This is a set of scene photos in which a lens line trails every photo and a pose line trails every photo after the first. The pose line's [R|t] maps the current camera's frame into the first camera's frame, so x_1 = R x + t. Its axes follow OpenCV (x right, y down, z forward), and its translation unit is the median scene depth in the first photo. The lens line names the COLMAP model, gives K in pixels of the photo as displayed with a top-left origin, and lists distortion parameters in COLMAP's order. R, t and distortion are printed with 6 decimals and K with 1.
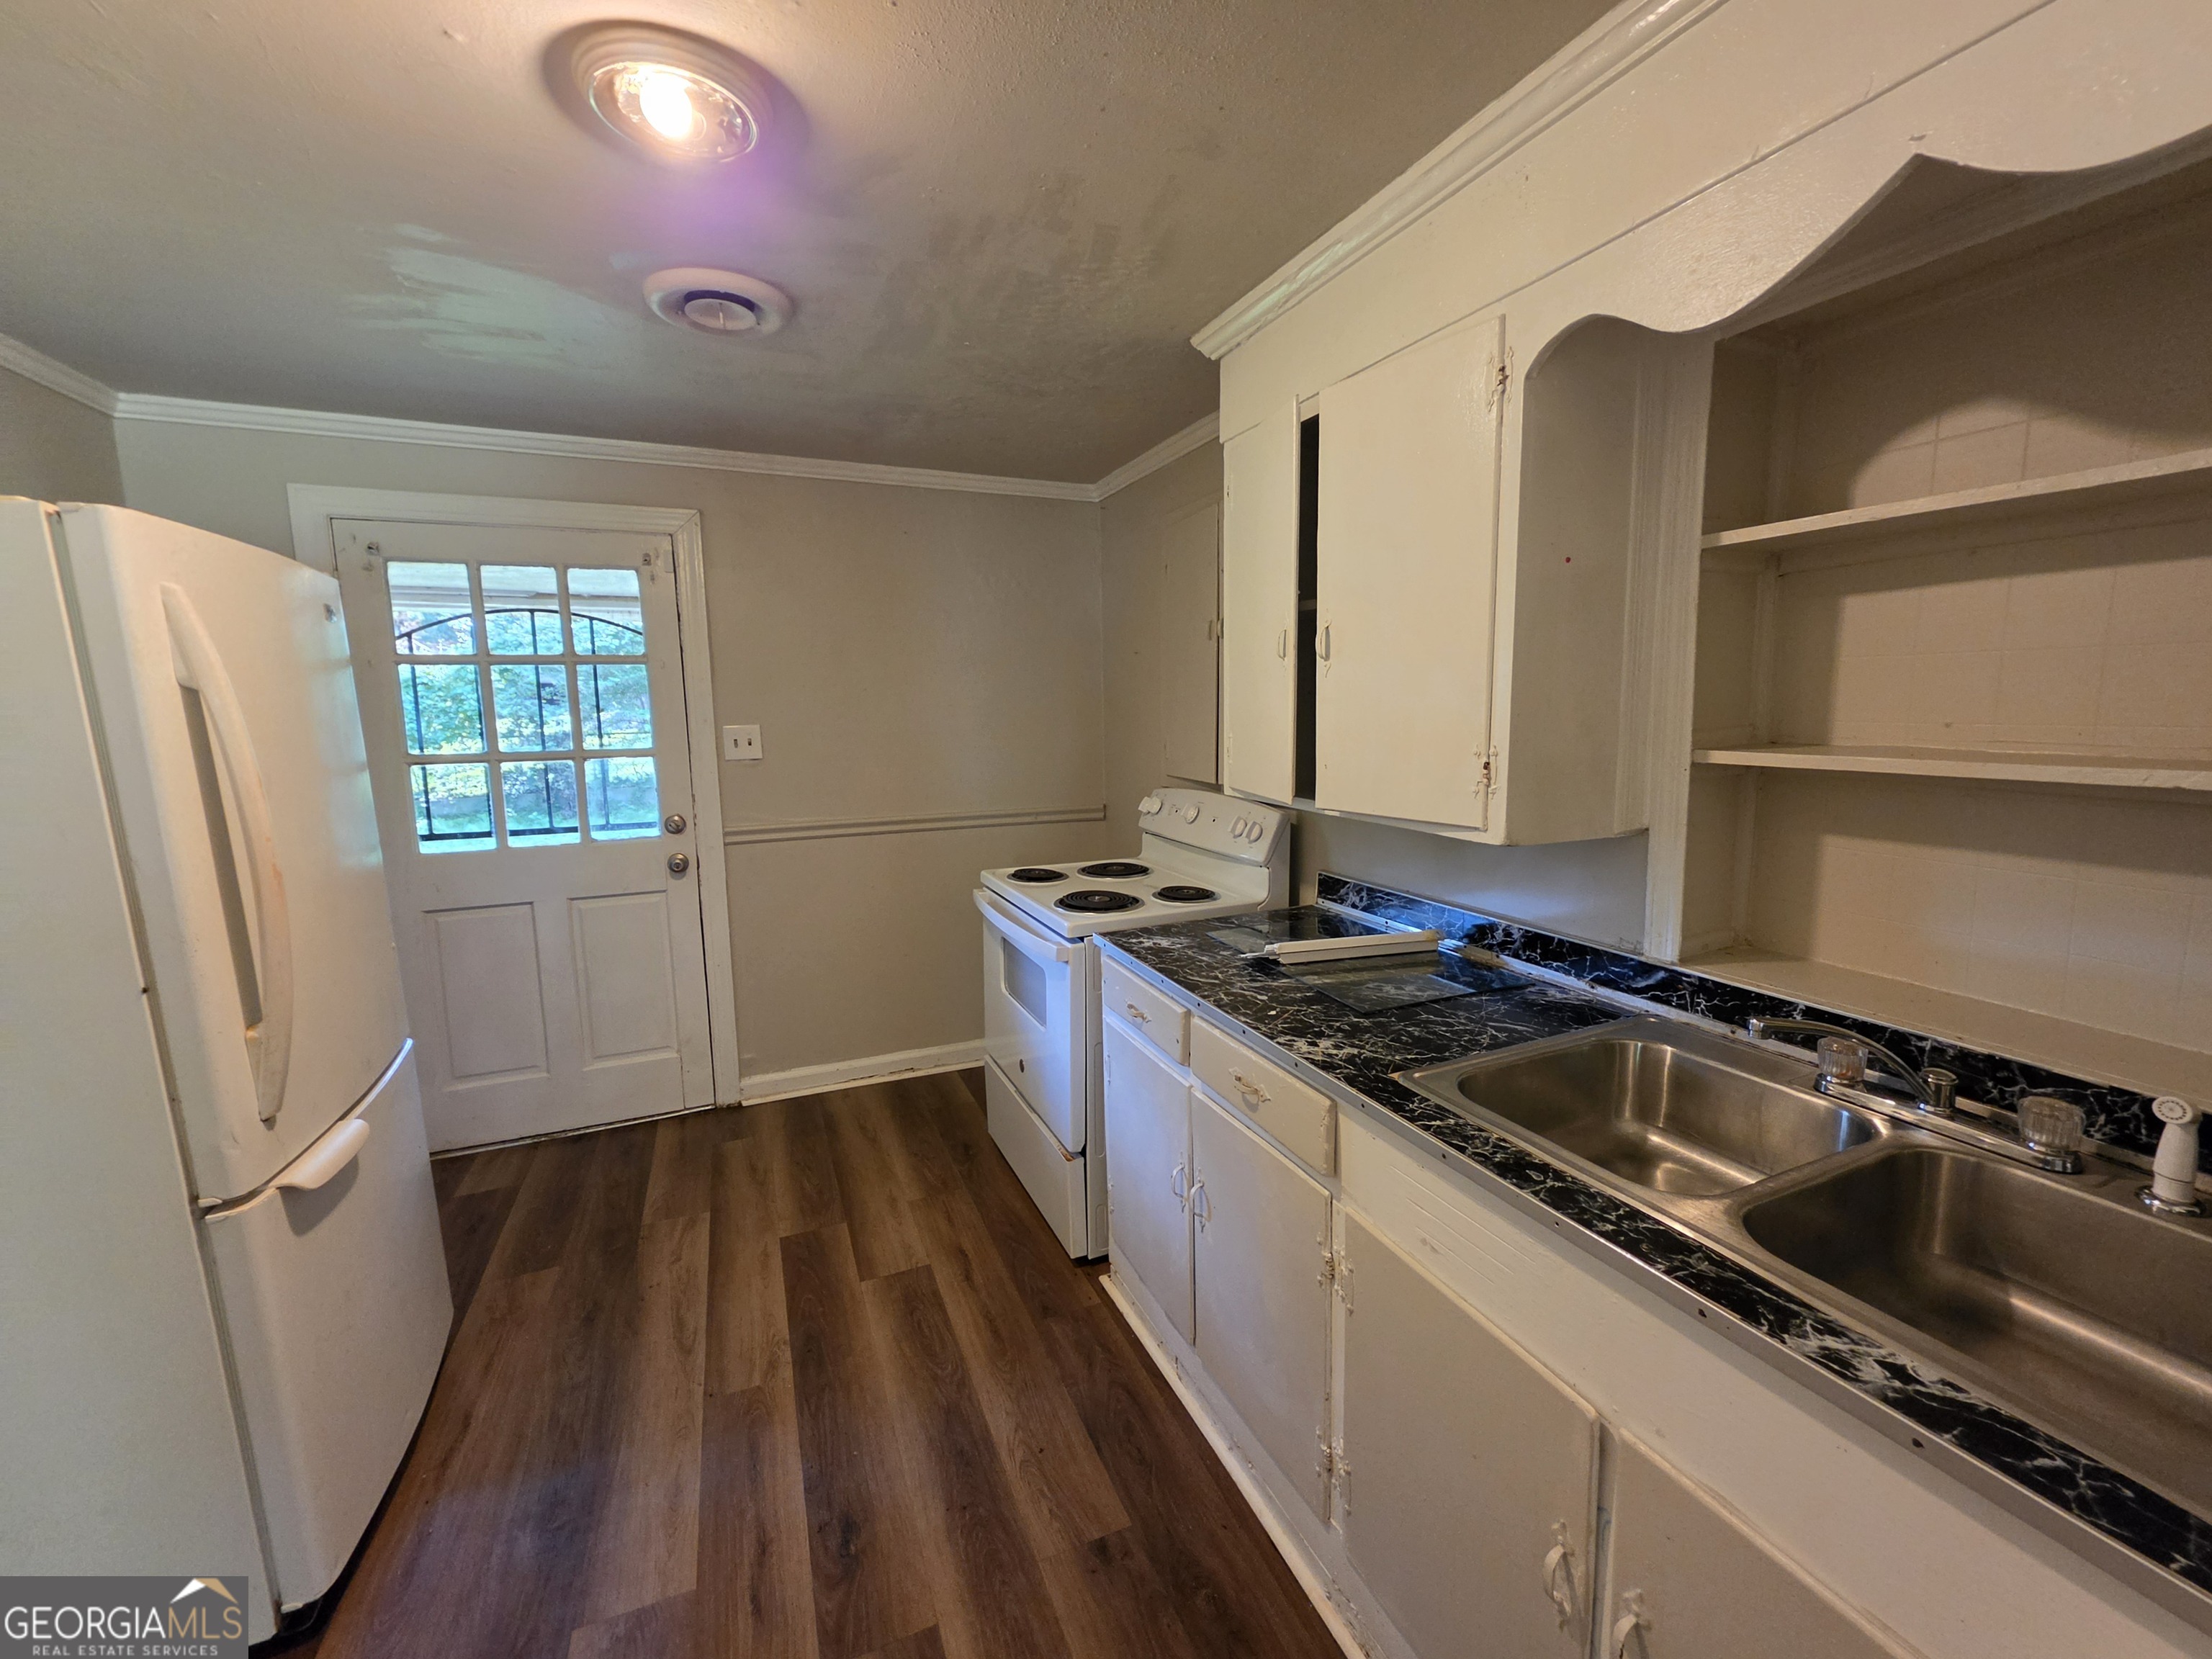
lens RADIAL K [[889.5, 0, 1106.0], [0, 889.5, 829.5], [0, 0, 1]] dist [0.026323, 0.000166]
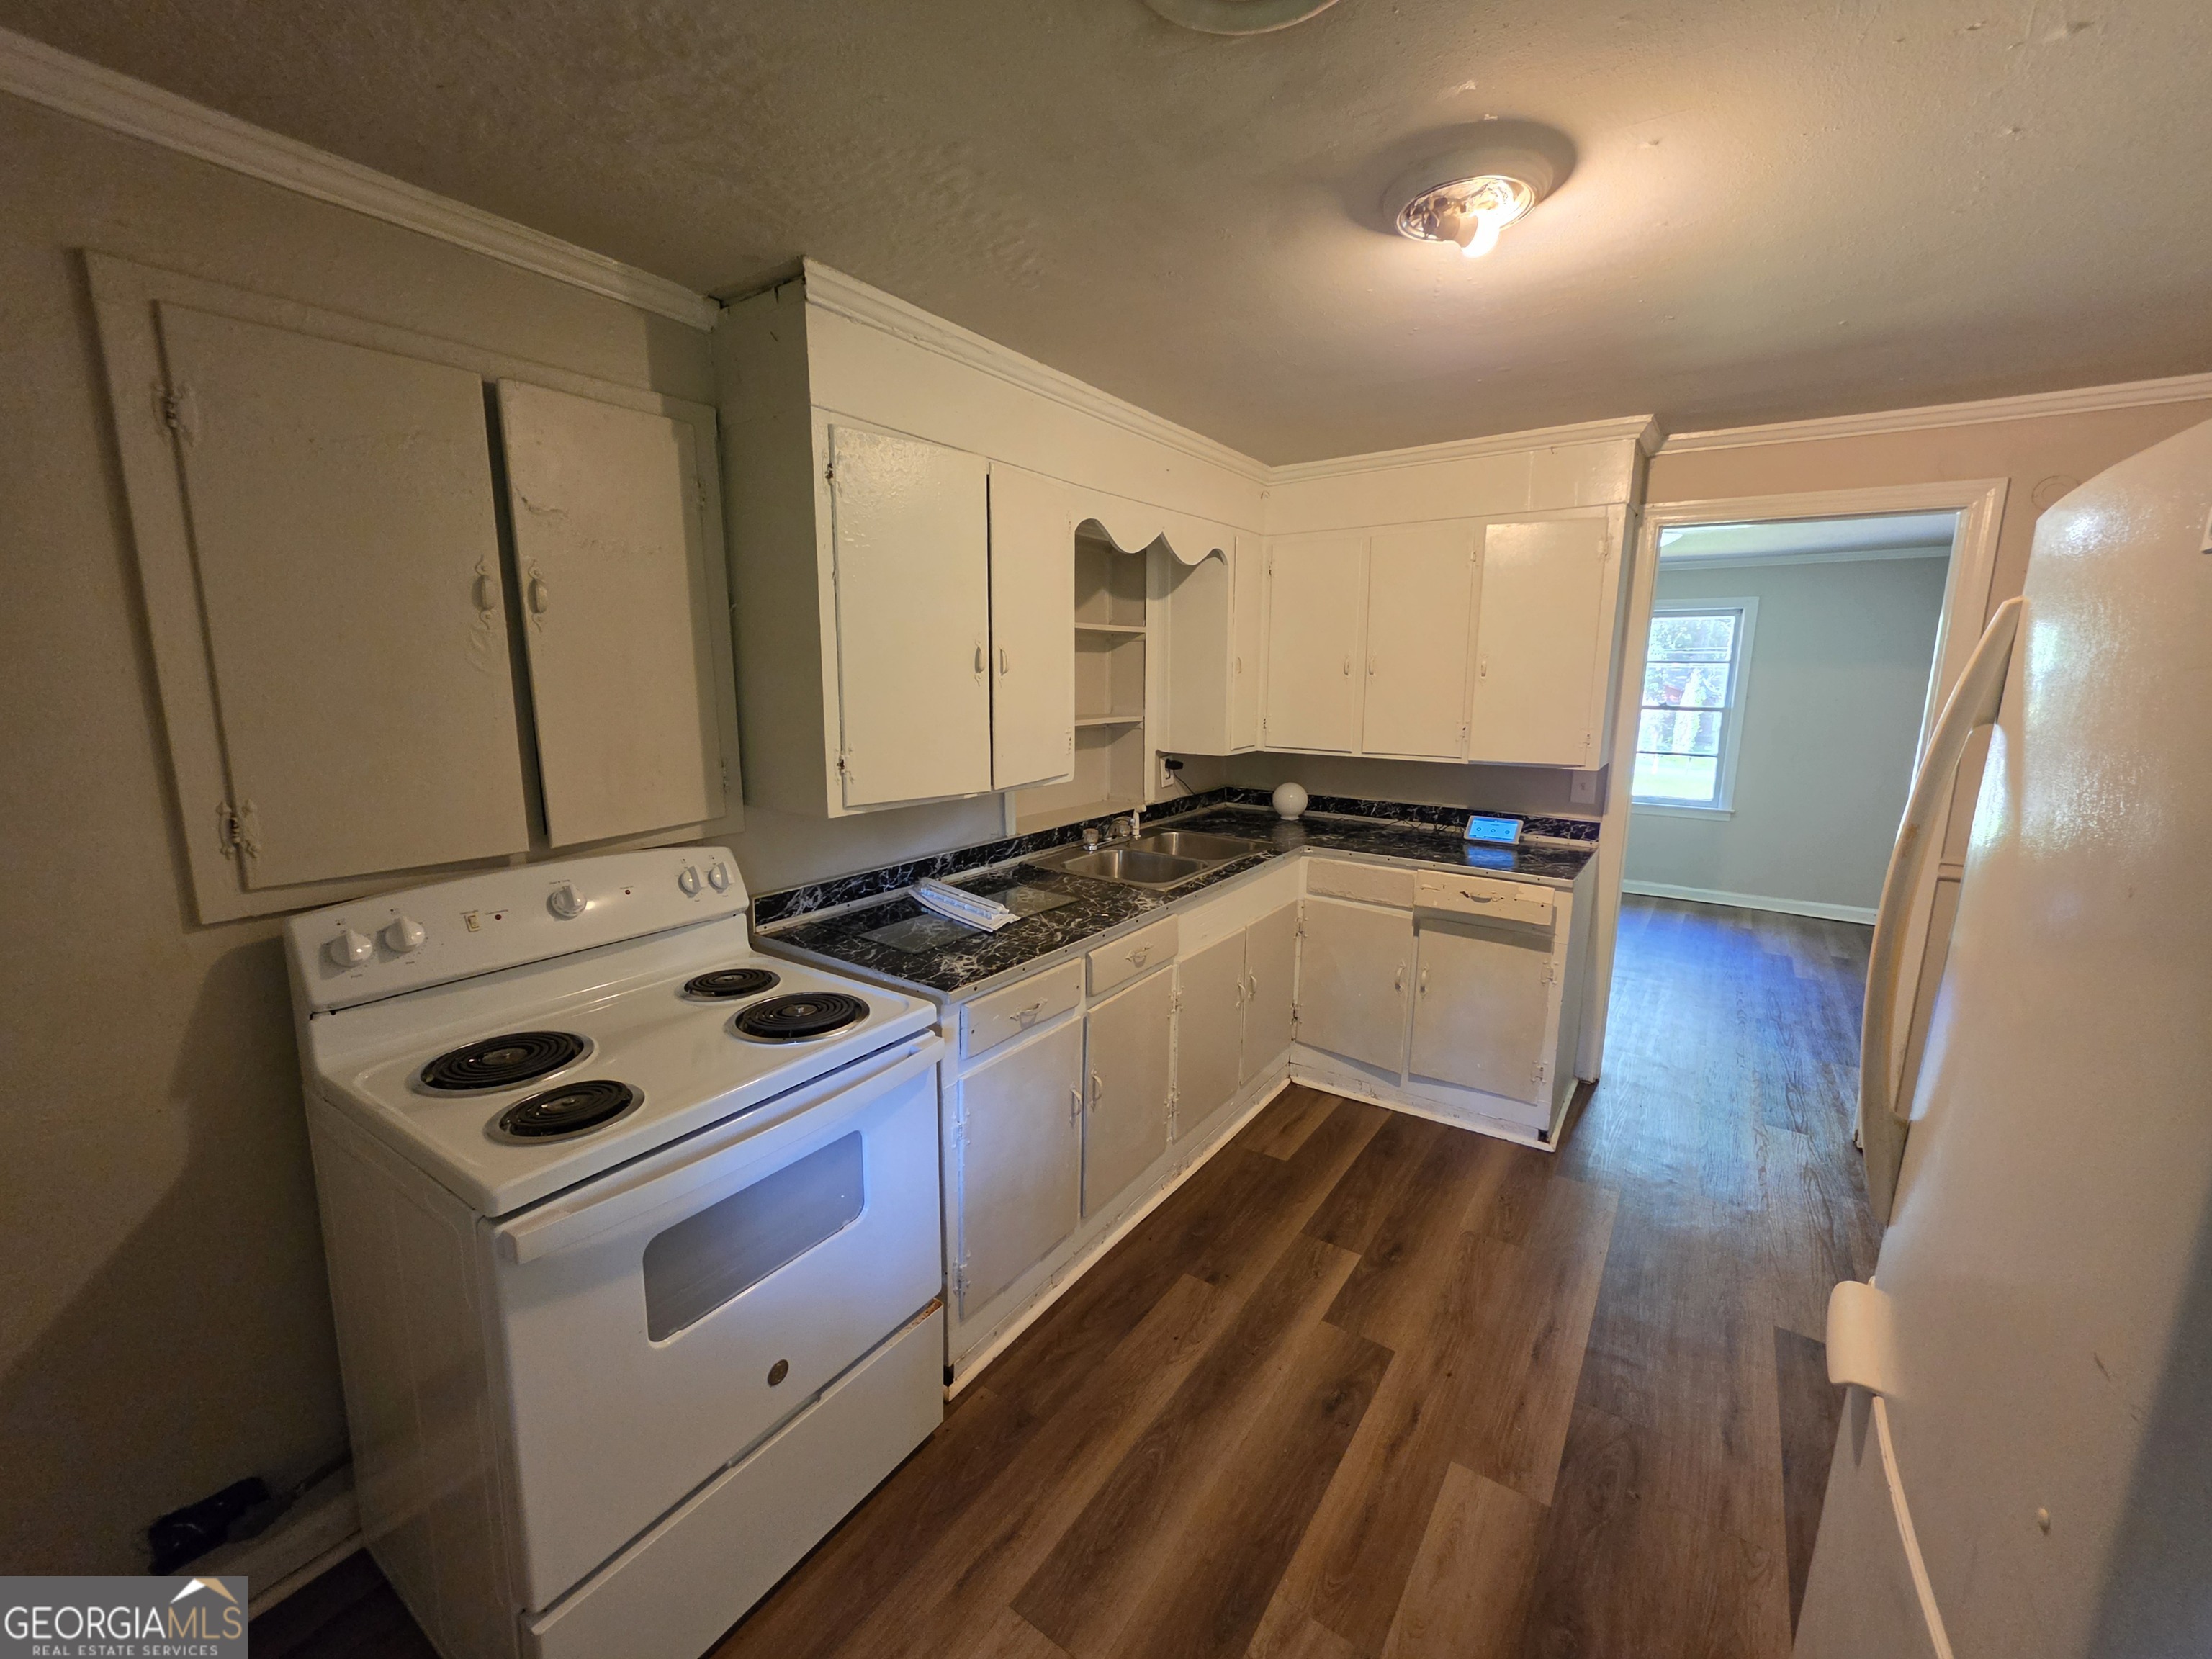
lens RADIAL K [[889.5, 0, 1106.0], [0, 889.5, 829.5], [0, 0, 1]] dist [0.026323, 0.000166]
pose [[-0.522935, -0.144880, 0.839970, -0.891028], [0.122552, 0.962431, 0.242298, -0.249232], [-0.843517, 0.229646, -0.485533, 1.447039]]
